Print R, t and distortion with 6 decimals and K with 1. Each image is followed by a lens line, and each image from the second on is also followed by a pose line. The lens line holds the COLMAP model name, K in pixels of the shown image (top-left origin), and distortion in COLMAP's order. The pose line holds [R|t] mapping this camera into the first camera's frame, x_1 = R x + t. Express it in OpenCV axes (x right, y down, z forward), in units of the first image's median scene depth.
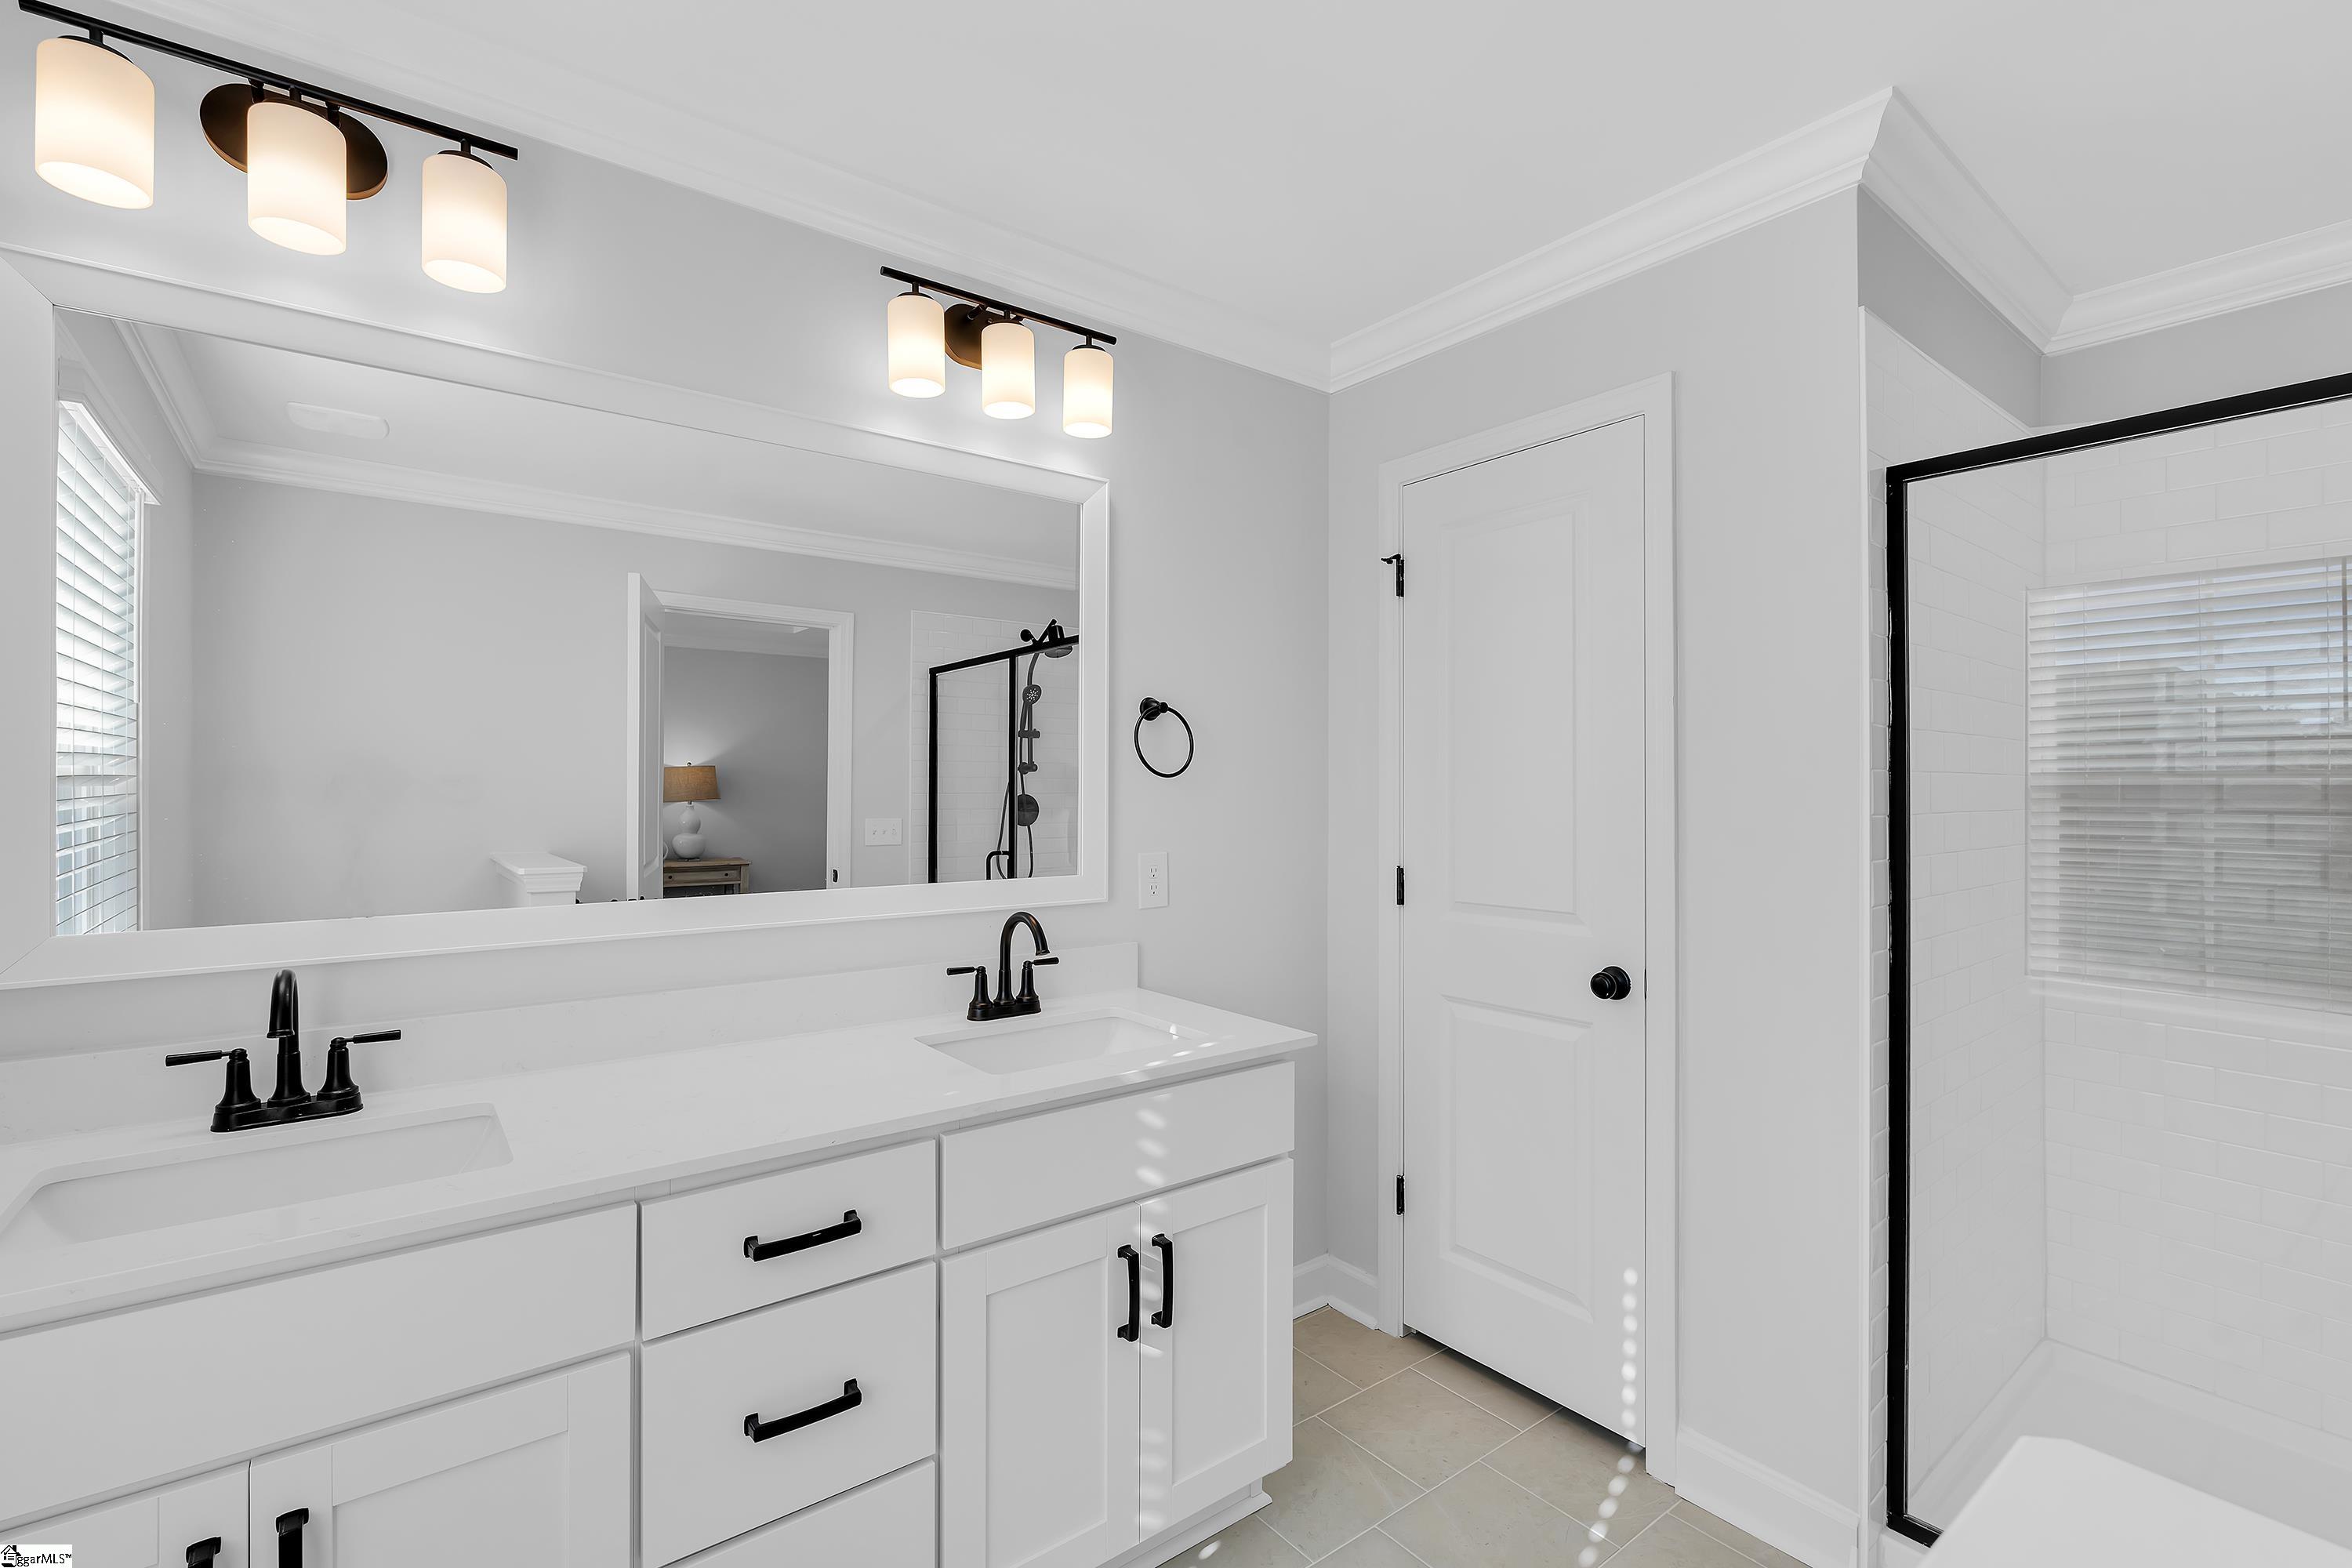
lens RADIAL K [[1023.3, 0, 1183.8], [0, 1023.3, 785.3], [0, 0, 1]] dist [0.001230, -0.001397]
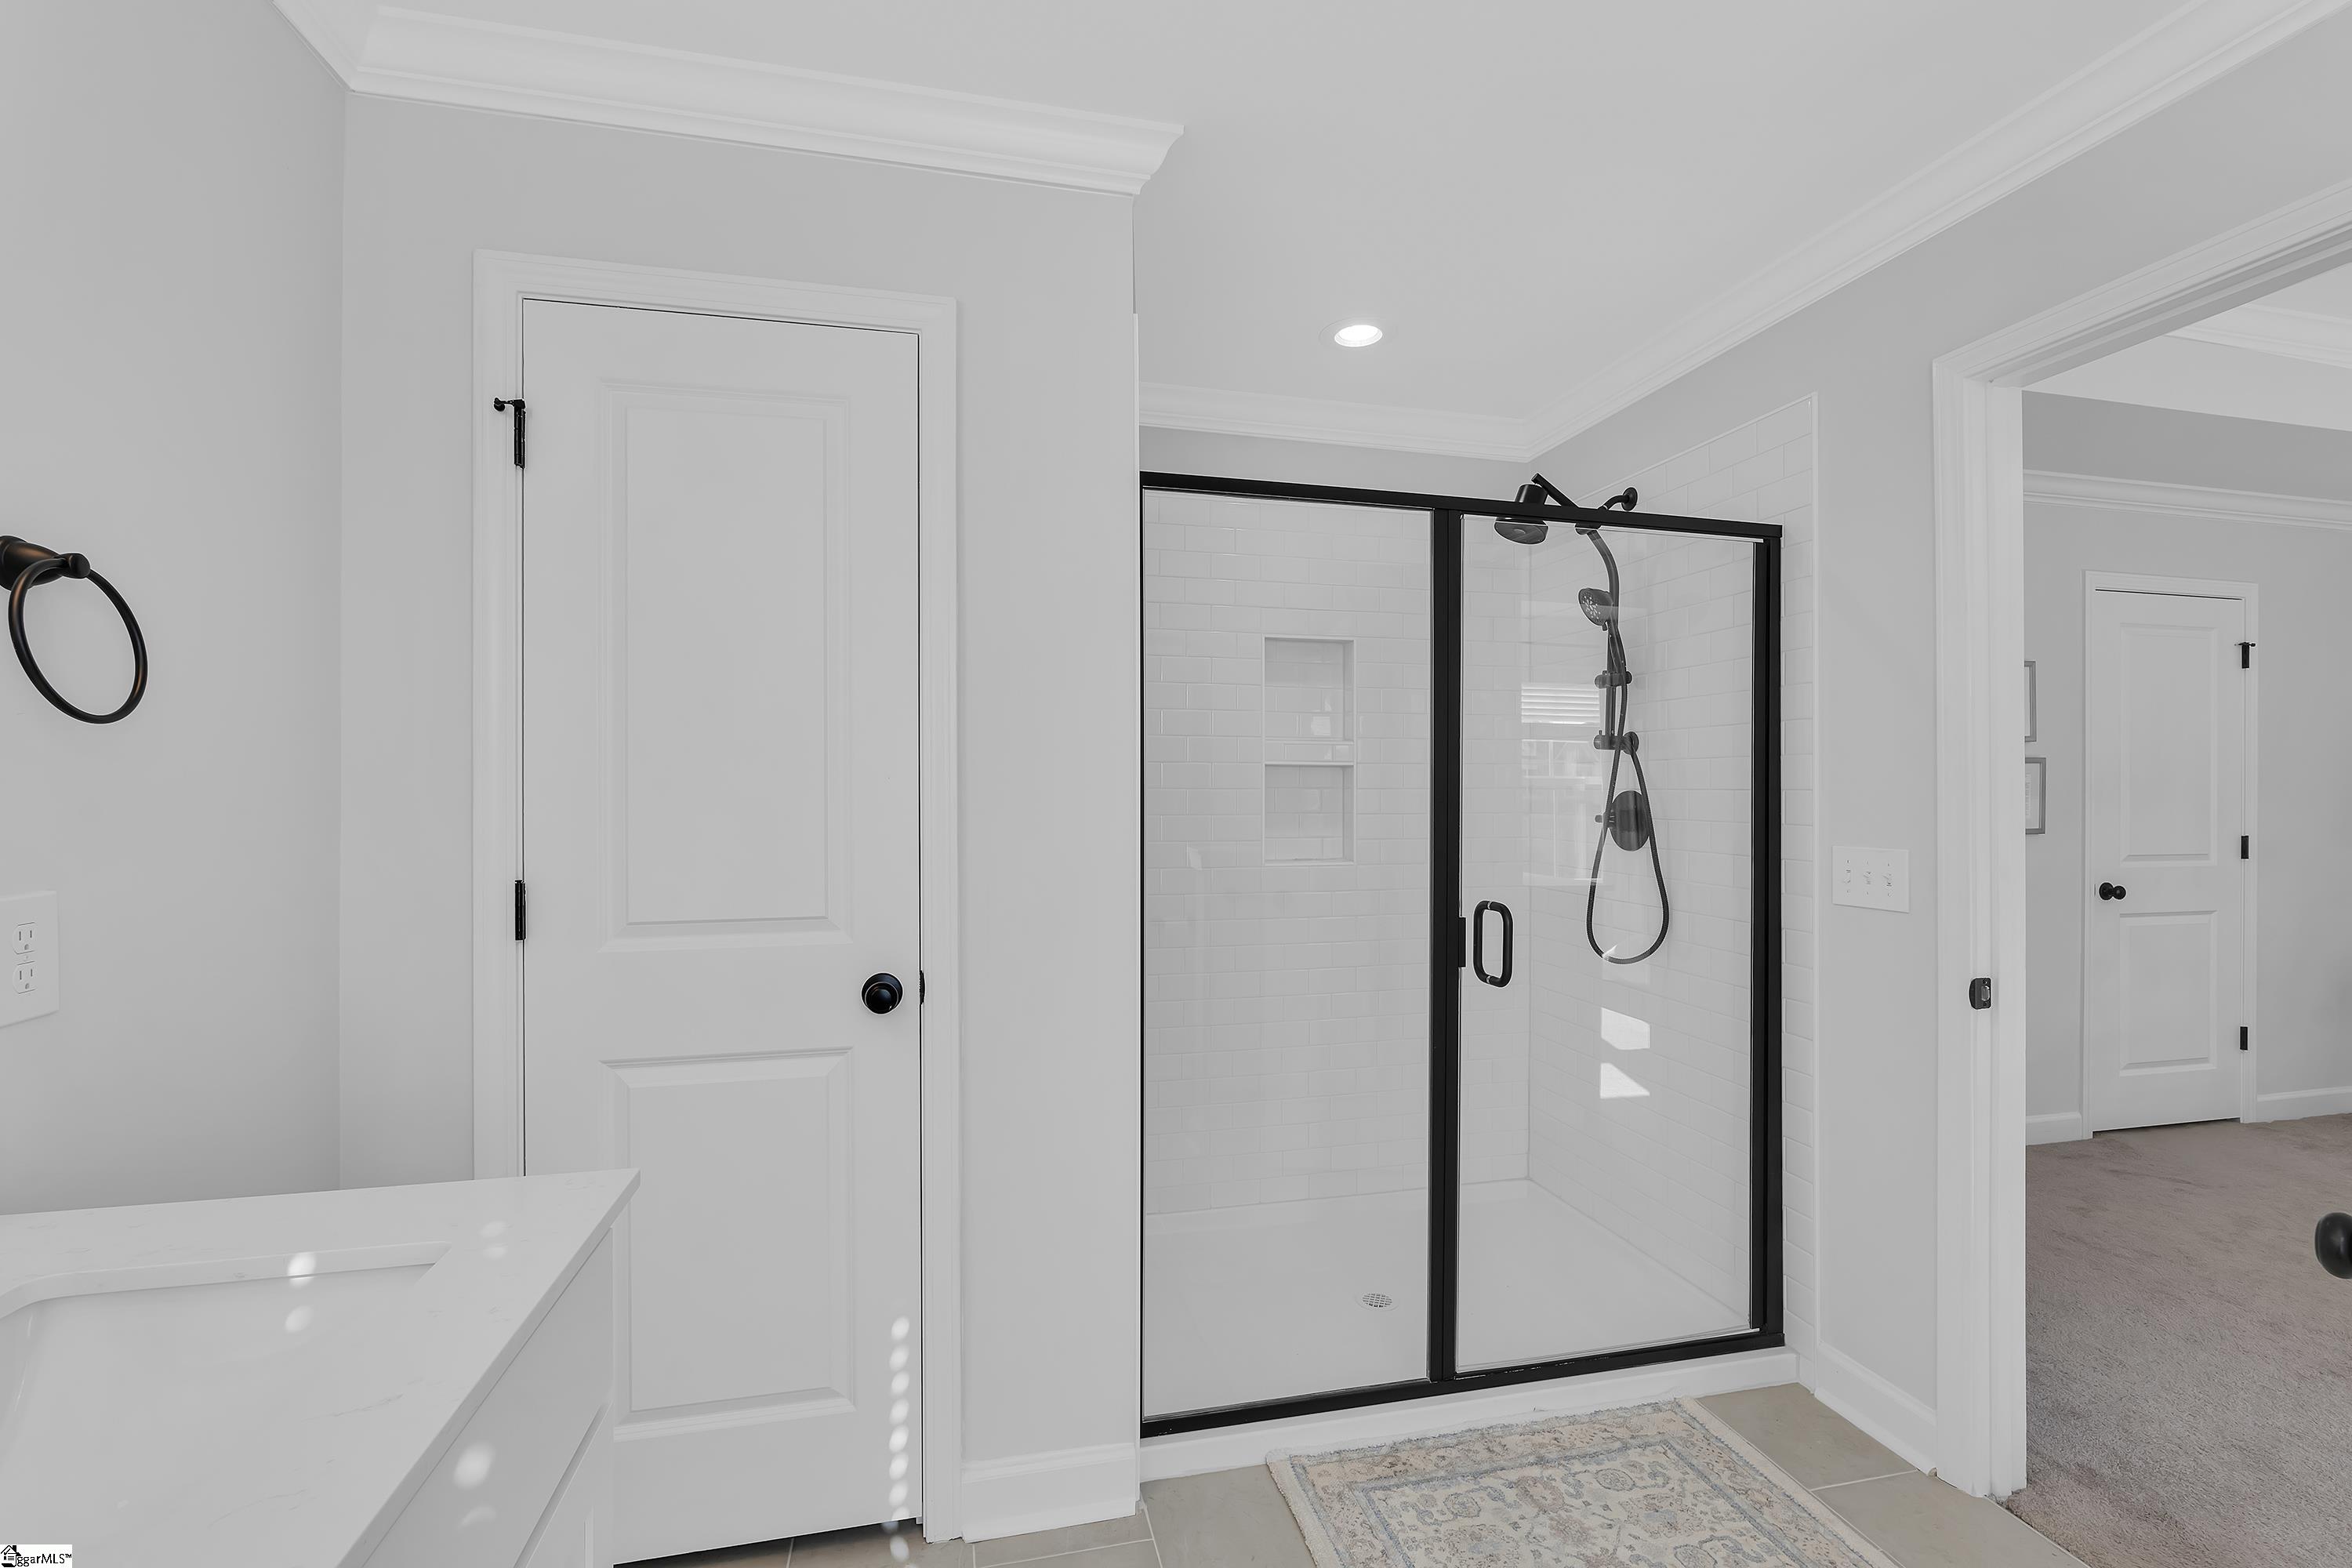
lens RADIAL K [[1023.3, 0, 1168.5], [0, 1023.3, 786.4], [0, 0, 1]] dist [0.001230, -0.001397]
pose [[0.426941, -0.000793, 0.904279, -0.245519], [-0.002051, 0.999996, 0.001845, 0.020490], [-0.904277, -0.002642, 0.426938, 0.425401]]
